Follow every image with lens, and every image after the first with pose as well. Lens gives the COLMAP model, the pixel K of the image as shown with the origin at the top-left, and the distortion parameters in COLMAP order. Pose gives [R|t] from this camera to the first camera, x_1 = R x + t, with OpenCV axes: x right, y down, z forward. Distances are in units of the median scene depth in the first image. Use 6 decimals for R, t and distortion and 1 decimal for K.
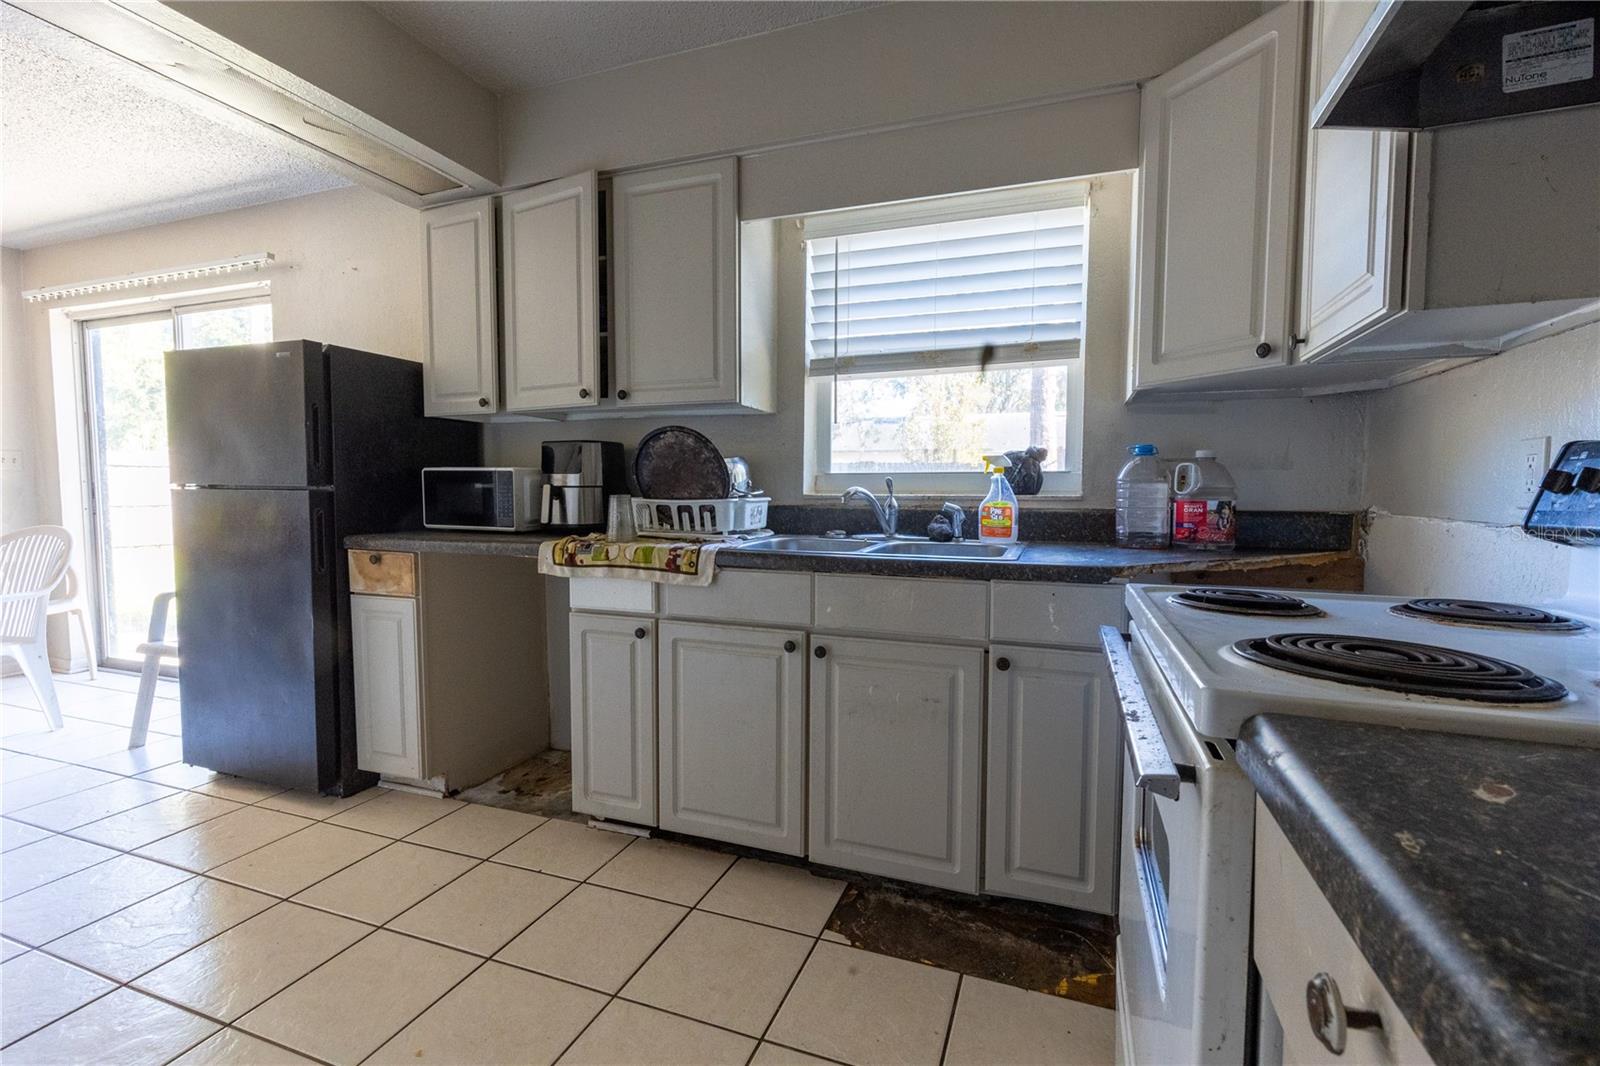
lens RADIAL K [[723.3, 0, 799.3], [0, 723.3, 540.5], [0, 0, 1]] dist [0.003124, 0.000493]
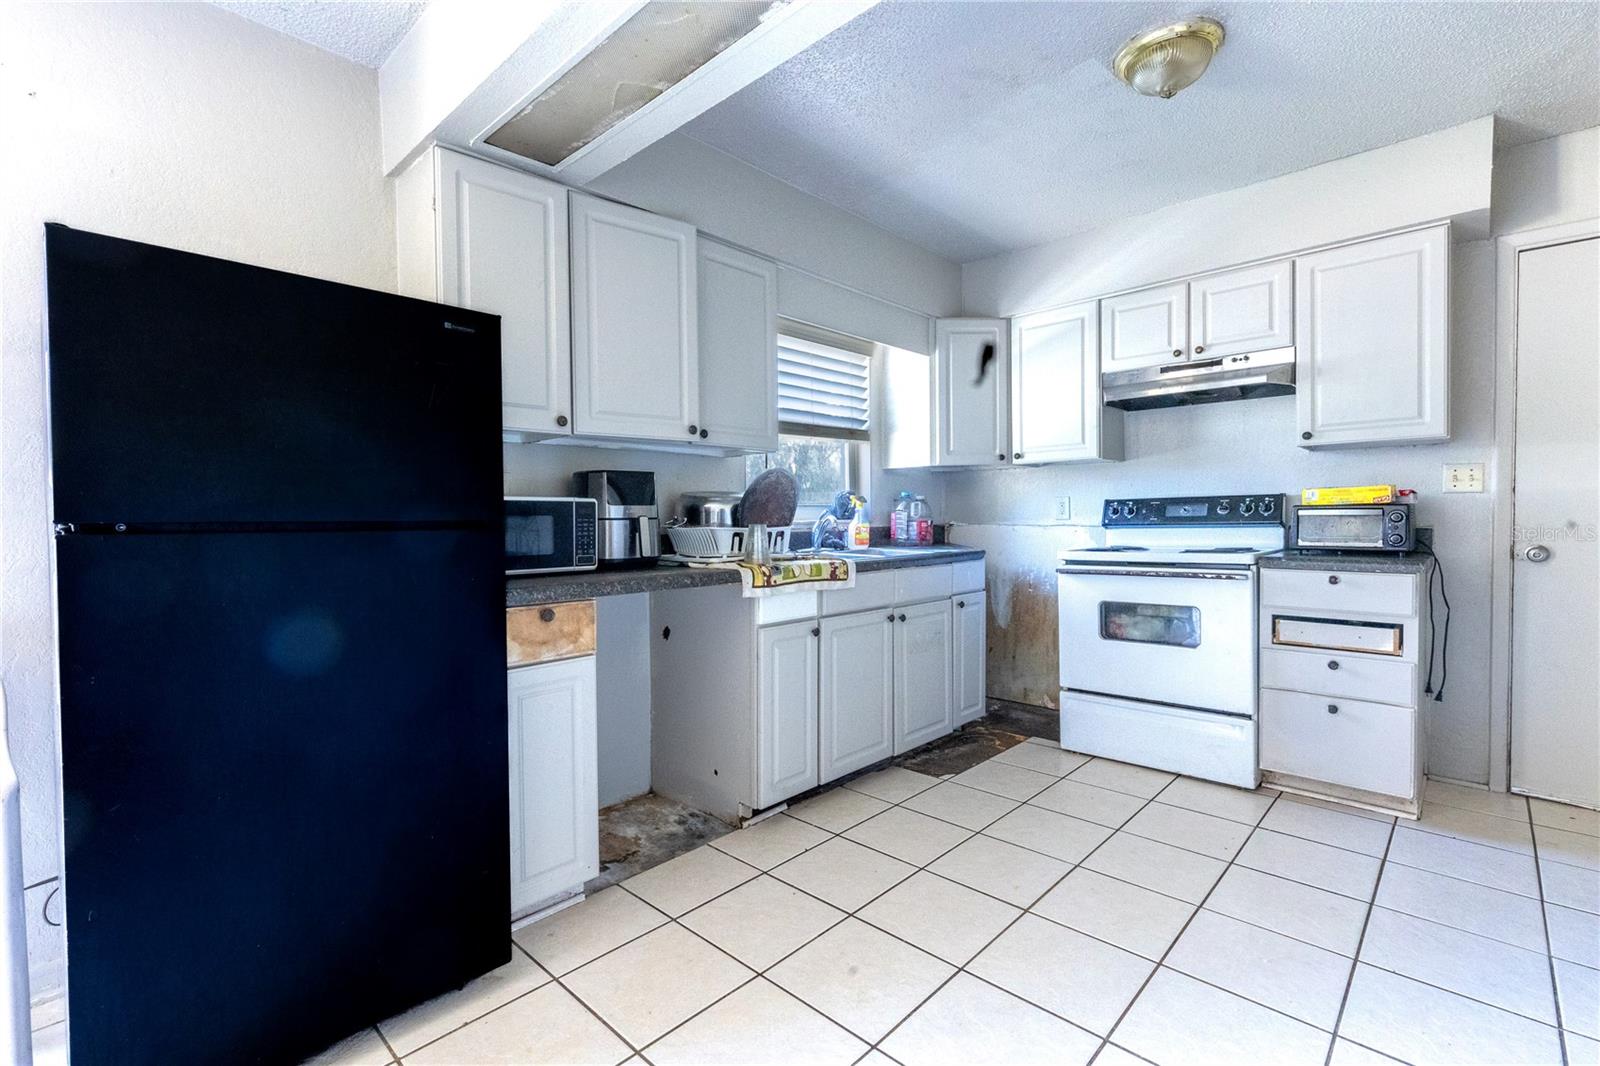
lens RADIAL K [[723.3, 0, 806.0], [0, 723.3, 529.0], [0, 0, 1]] dist [0.003124, 0.000493]
pose [[0.374128, -0.027336, 0.926974, -1.284305], [0.072147, 0.997394, 0.000294, -0.049542], [-0.924566, 0.066769, 0.375126, 0.485992]]
